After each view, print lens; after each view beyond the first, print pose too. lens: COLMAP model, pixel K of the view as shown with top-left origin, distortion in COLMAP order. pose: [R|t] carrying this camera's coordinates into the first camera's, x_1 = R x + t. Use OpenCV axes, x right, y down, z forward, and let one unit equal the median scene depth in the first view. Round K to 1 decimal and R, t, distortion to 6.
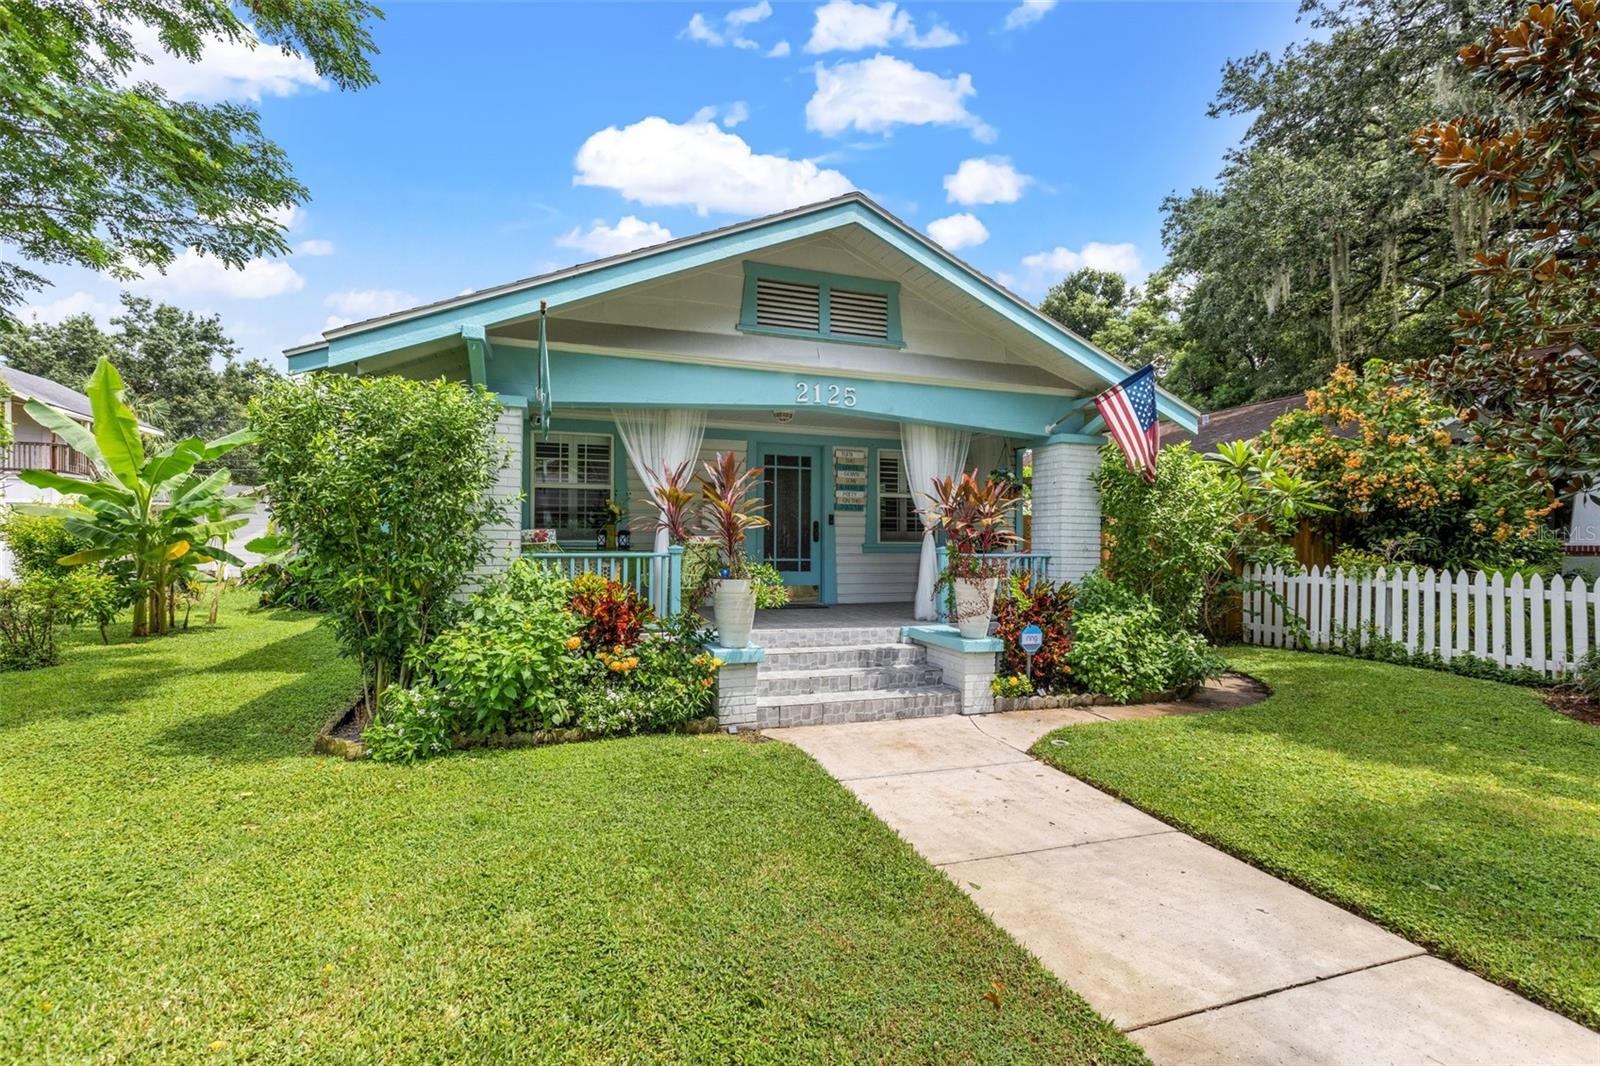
lens RADIAL K [[721.0, 0, 801.7], [0, 721.0, 539.4], [0, 0, 1]] dist [0.000240, -0.000050]
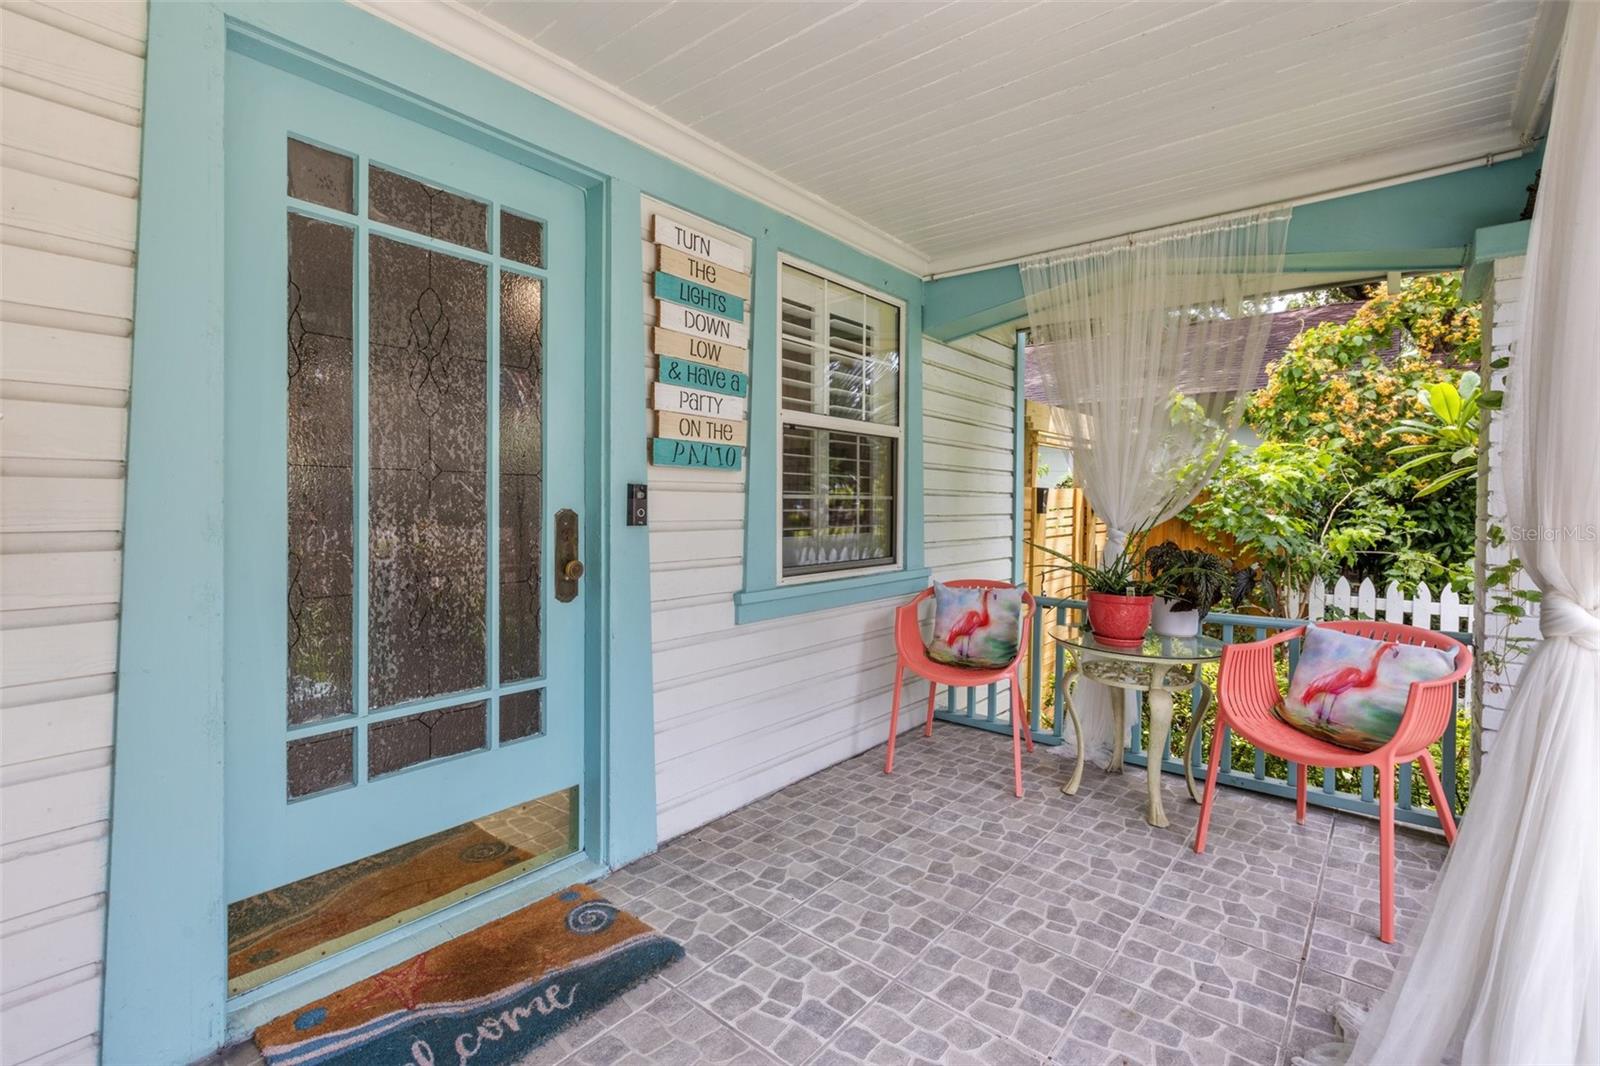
lens RADIAL K [[726.1, 0, 800.9], [0, 726.1, 511.0], [0, 0, 1]] dist [-0.000452, -0.000073]
pose [[0.852180, -0.004168, 0.523232, -0.054017], [-0.005882, 0.999829, 0.017544, -0.042410], [-0.523215, -0.018028, 0.852010, 1.104734]]
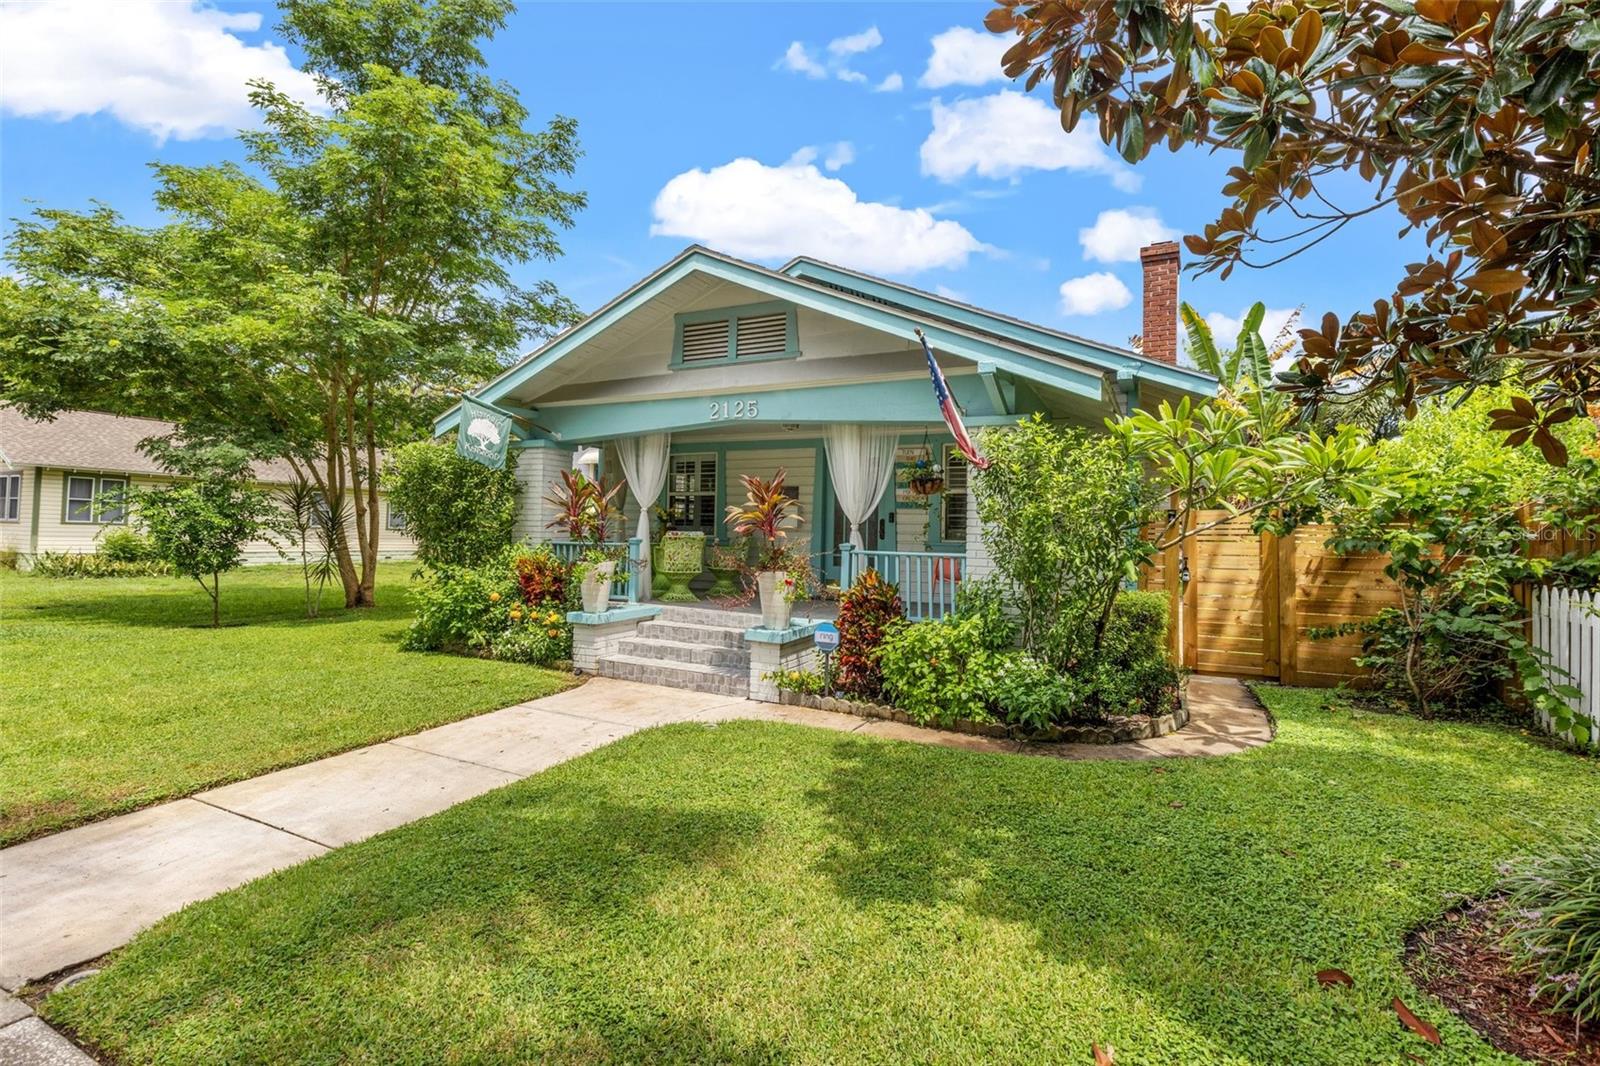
lens RADIAL K [[726.1, 0, 800.9], [0, 726.1, 511.0], [0, 0, 1]] dist [-0.000452, -0.000073]
pose [[0.699556, -0.016152, -0.714396, 0.982625], [-0.013050, 0.999289, -0.035372, 0.002138], [0.714459, 0.034068, 0.698847, 0.274722]]
